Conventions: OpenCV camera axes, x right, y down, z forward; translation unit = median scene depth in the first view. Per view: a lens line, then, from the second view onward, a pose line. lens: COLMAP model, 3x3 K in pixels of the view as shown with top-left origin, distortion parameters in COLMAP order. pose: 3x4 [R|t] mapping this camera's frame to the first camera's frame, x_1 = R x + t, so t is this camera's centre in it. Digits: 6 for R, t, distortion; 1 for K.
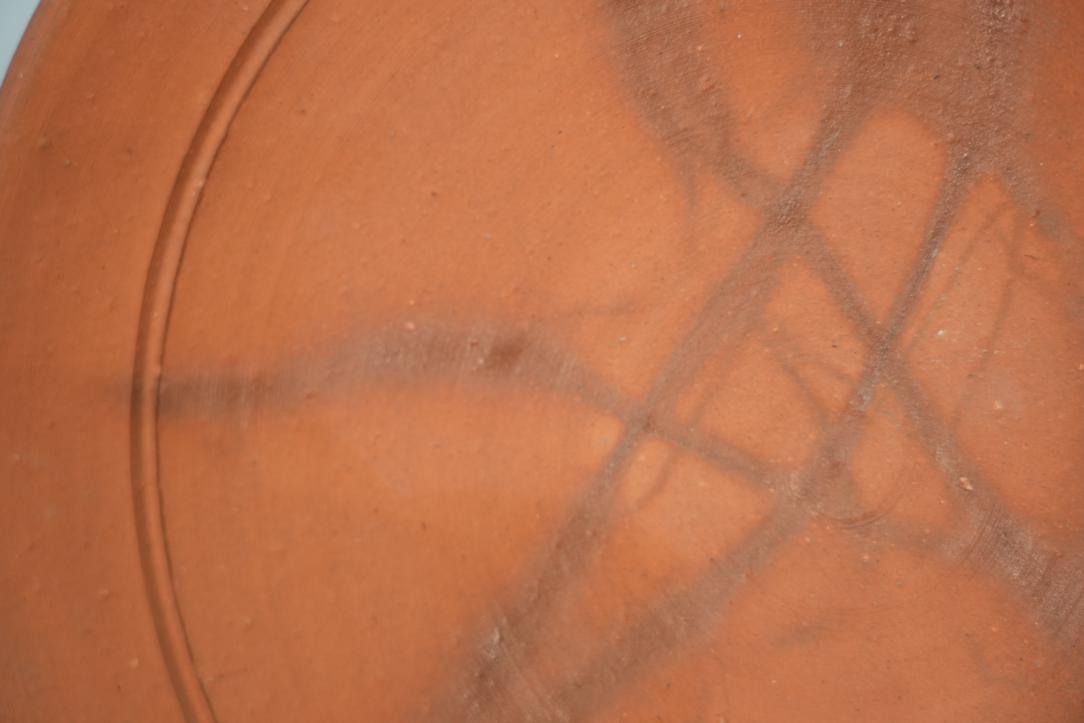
lens RADIAL K [[2699.7, 0, 541.9], [0, 2699.7, 361.2], [0, 0, 1]] dist [-0.058783, 0.000000]
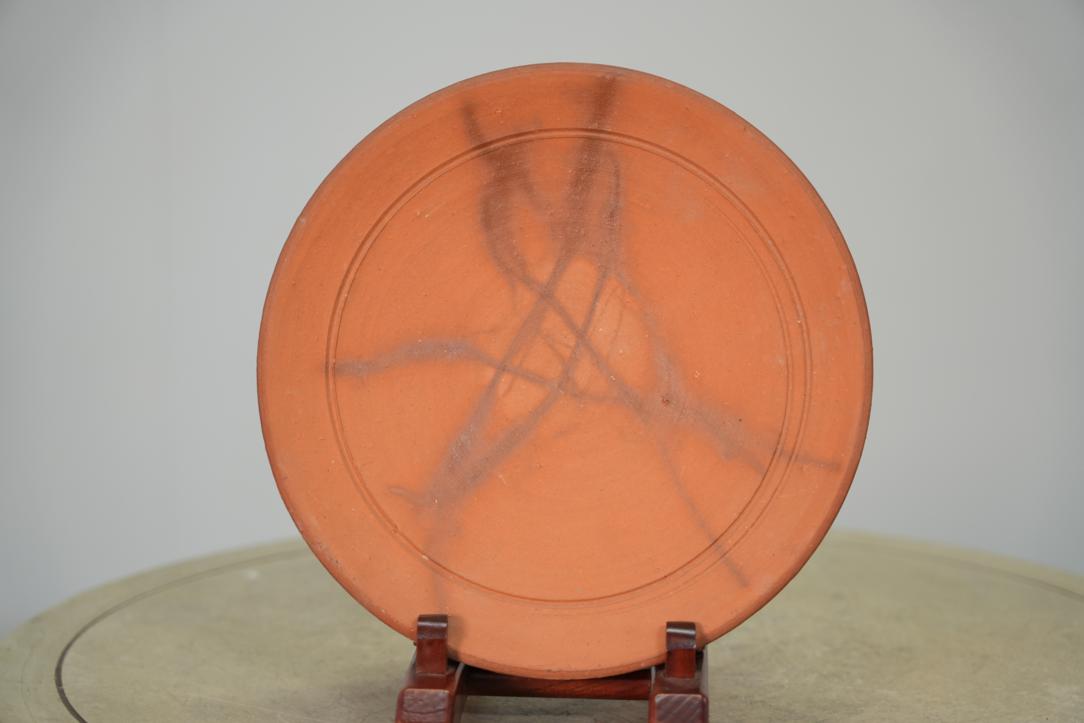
lens RADIAL K [[2699.7, 0, 542.0], [0, 2699.7, 361.4], [0, 0, 1]] dist [-0.058783, 0.000000]
pose [[0.974241, -0.046134, 0.220739, -0.577315], [0.080814, 0.985262, -0.150757, 0.468902], [-0.210531, 0.164713, 0.963611, -1.871467]]
